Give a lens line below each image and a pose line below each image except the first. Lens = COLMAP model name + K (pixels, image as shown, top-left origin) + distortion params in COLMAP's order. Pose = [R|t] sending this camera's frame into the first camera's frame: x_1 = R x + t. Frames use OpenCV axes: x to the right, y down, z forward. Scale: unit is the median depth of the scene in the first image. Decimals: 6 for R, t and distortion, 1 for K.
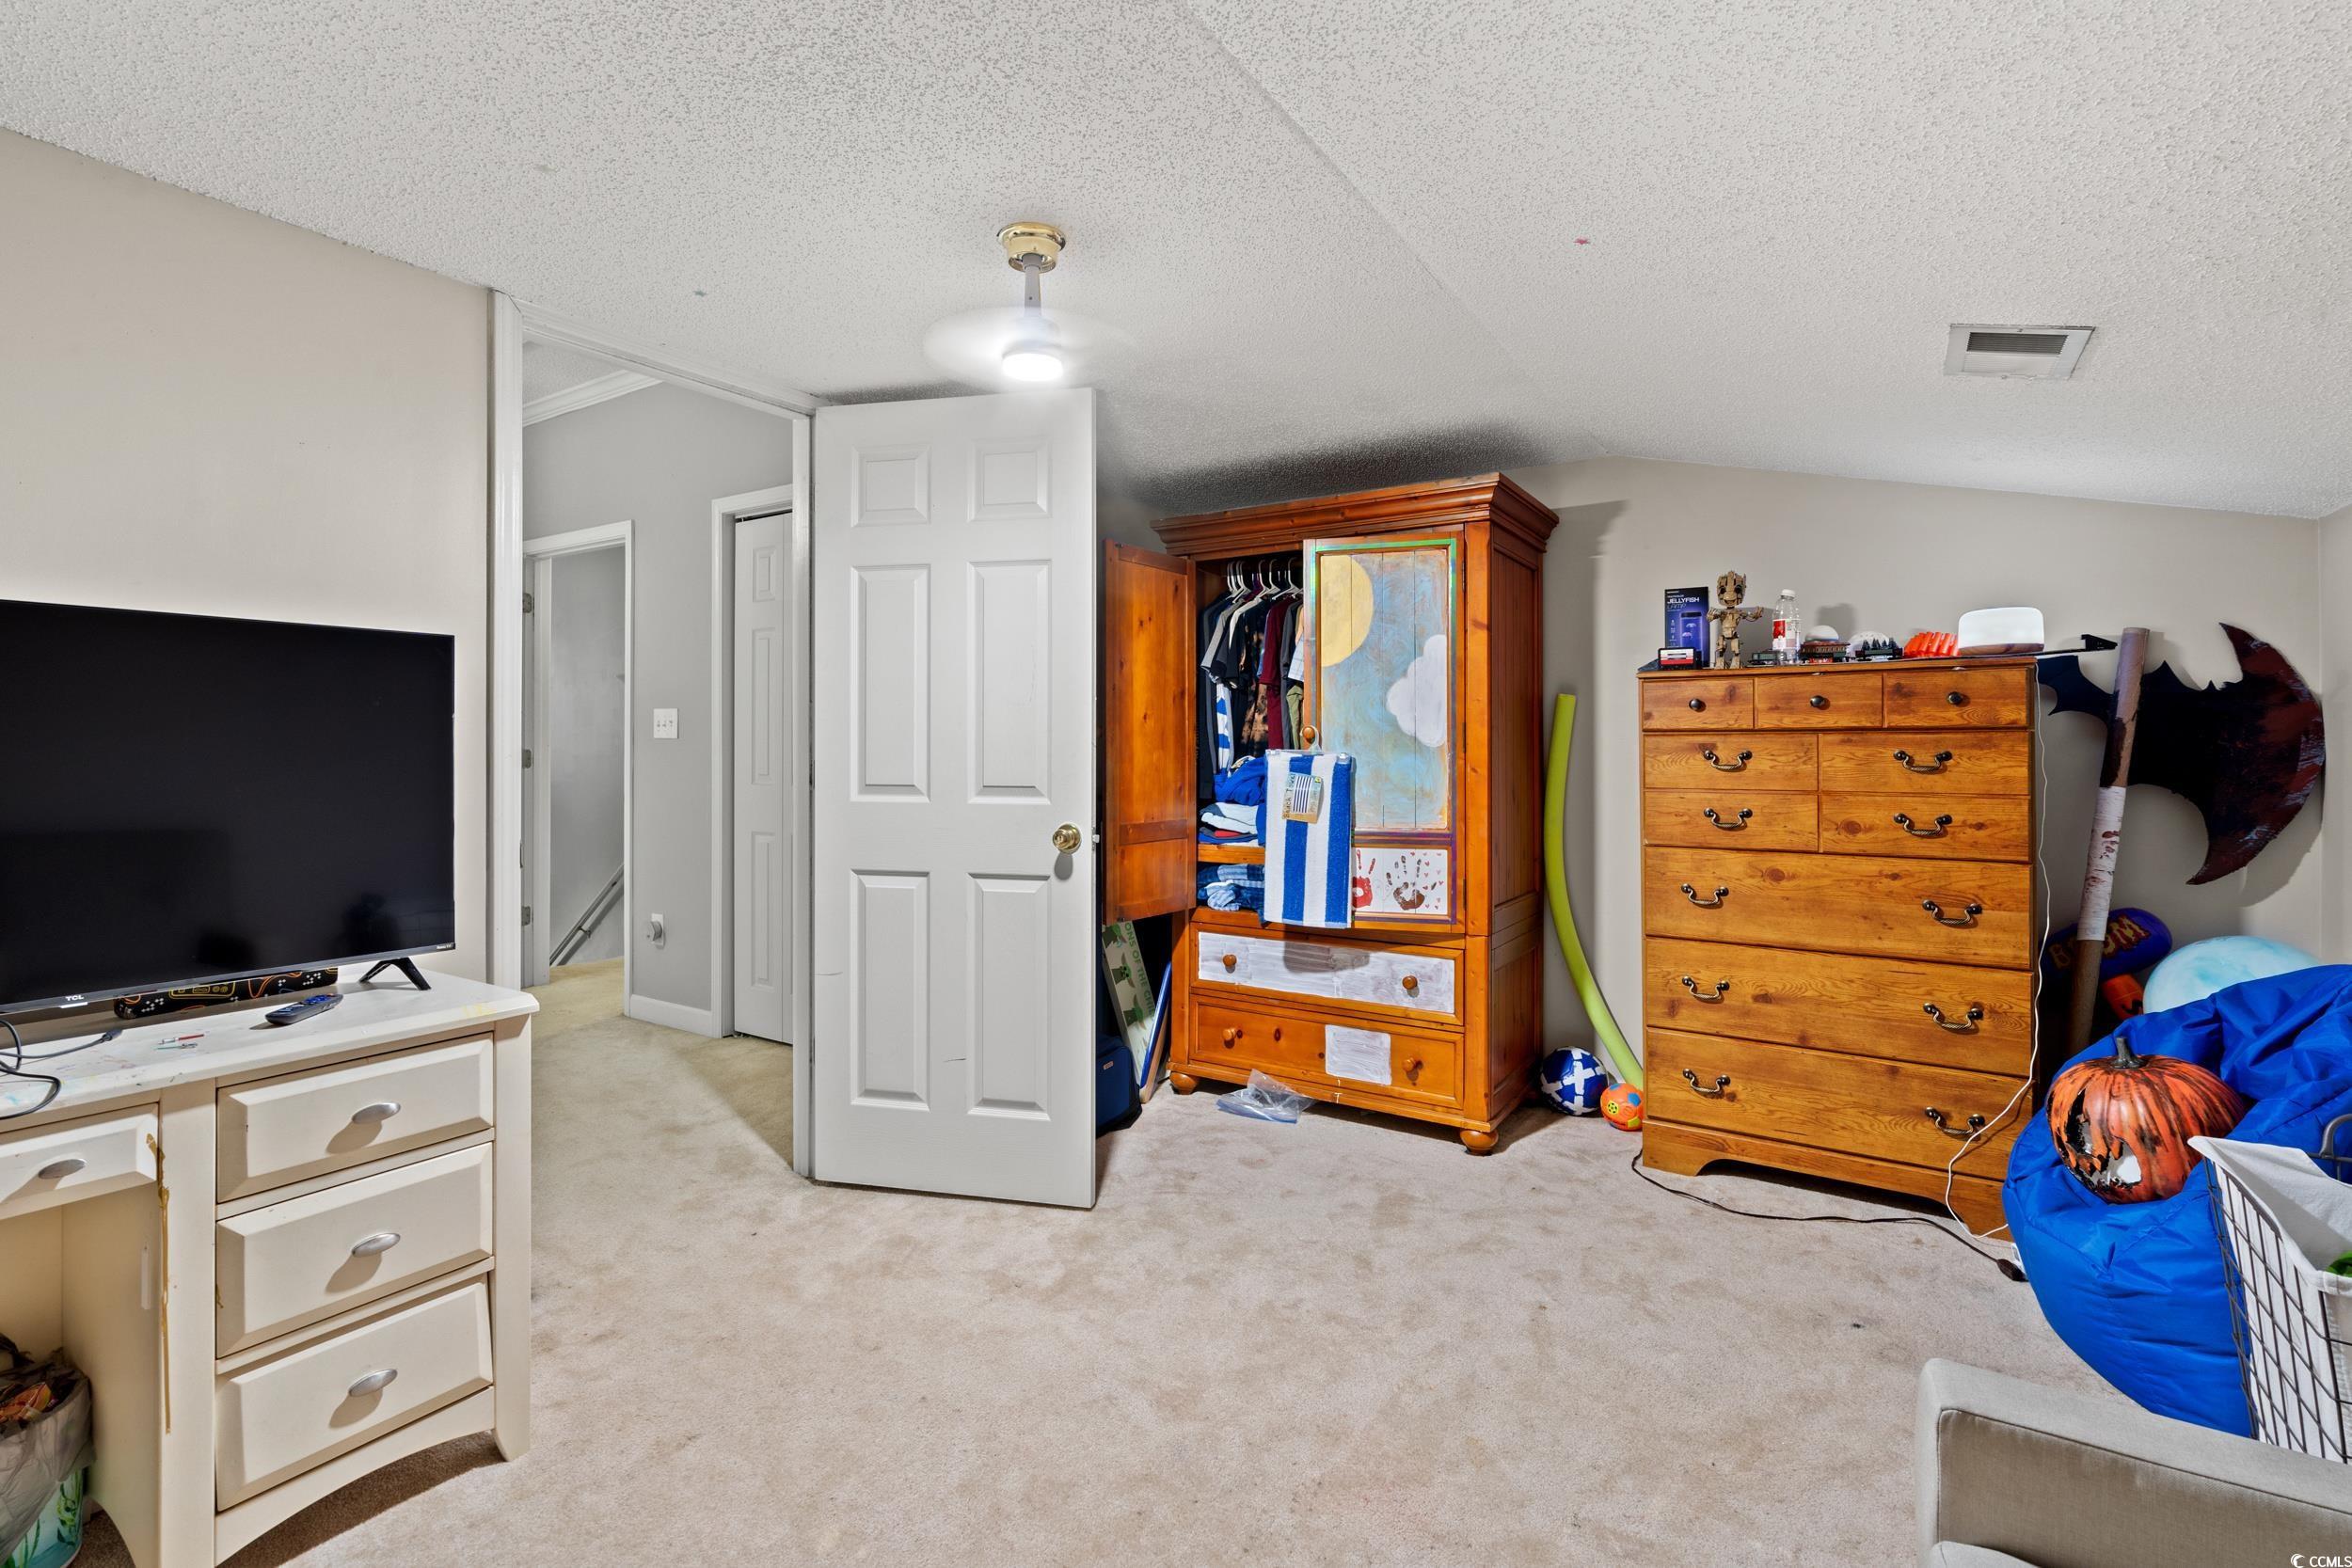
lens RADIAL K [[1082.2, 0, 1171.0], [0, 1082.2, 758.7], [0, 0, 1]] dist [-0.005718, 0.004167]
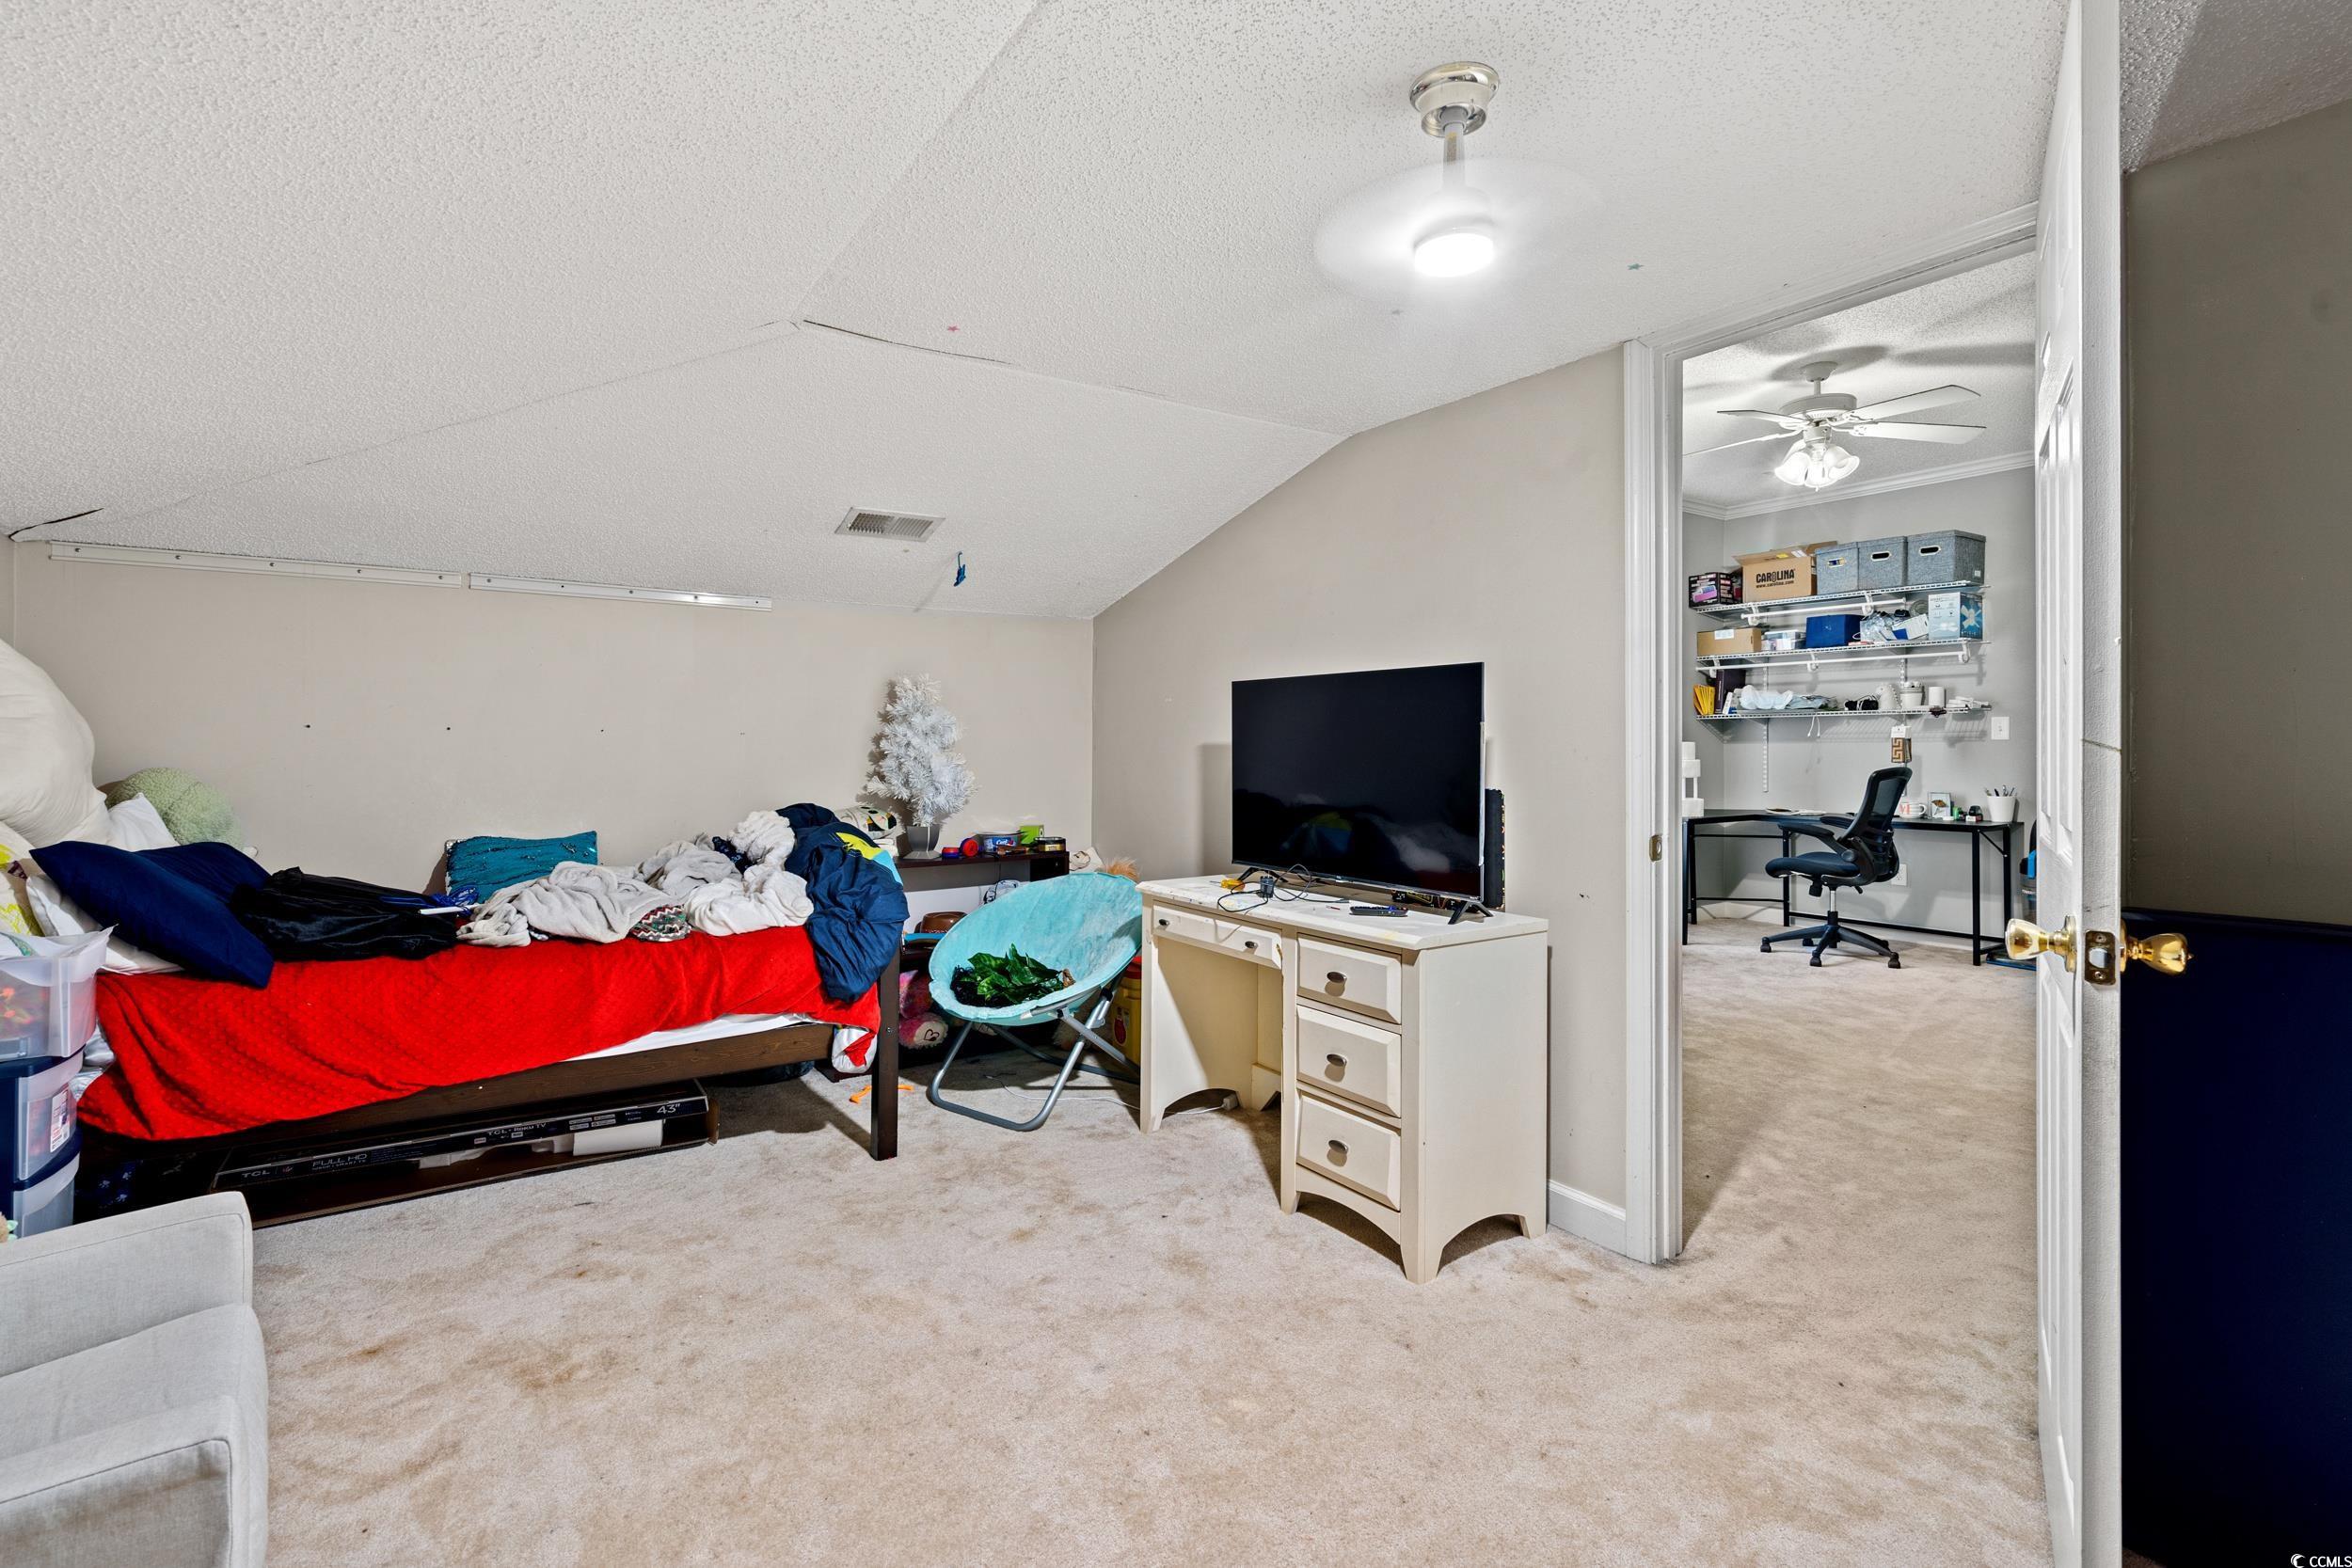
lens RADIAL K [[1082.2, 0, 1166.4], [0, 1082.2, 763.7], [0, 0, 1]] dist [-0.005718, 0.004167]
pose [[-0.415739, 0.004276, -0.909474, 0.803914], [-0.008871, 0.999922, 0.008756, 0.001366], [0.909441, 0.011708, -0.415668, 1.405076]]
